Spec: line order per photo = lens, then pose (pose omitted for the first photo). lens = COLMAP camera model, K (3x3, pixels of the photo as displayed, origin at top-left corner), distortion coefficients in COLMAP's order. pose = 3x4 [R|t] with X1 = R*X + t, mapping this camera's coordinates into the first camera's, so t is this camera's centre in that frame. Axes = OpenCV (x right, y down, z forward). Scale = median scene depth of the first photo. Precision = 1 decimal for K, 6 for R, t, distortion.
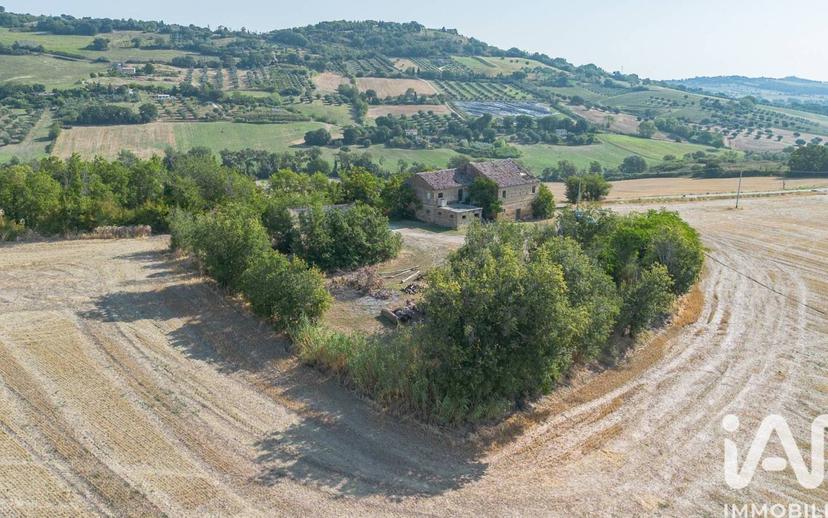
lens RADIAL K [[665.6, 0, 416.5], [0, 665.6, 209.1], [0, 0, 1]] dist [0.066515, -0.052540]
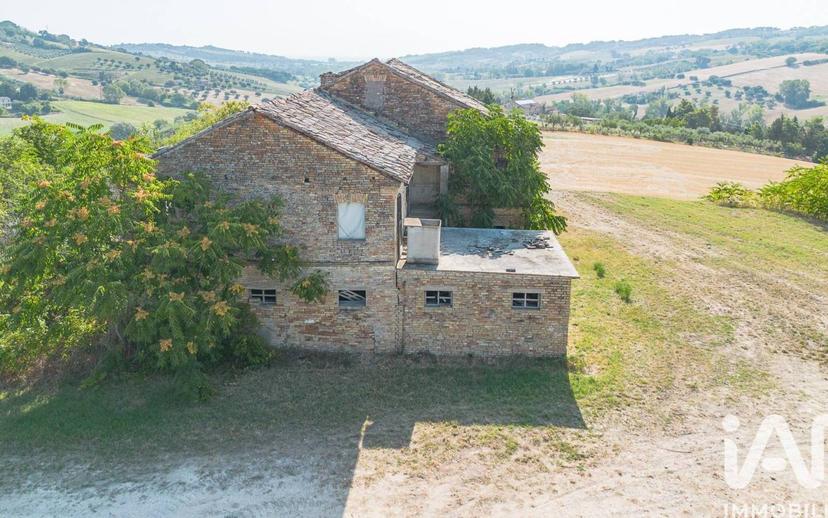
lens RADIAL K [[665.6, 0, 416.5], [0, 665.6, 209.1], [0, 0, 1]] dist [0.066515, -0.052540]
pose [[0.698385, -0.165049, 0.696432, -0.012340], [0.134656, 0.985971, 0.098634, -0.004774], [-0.702941, 0.024894, 0.710812, 0.105930]]
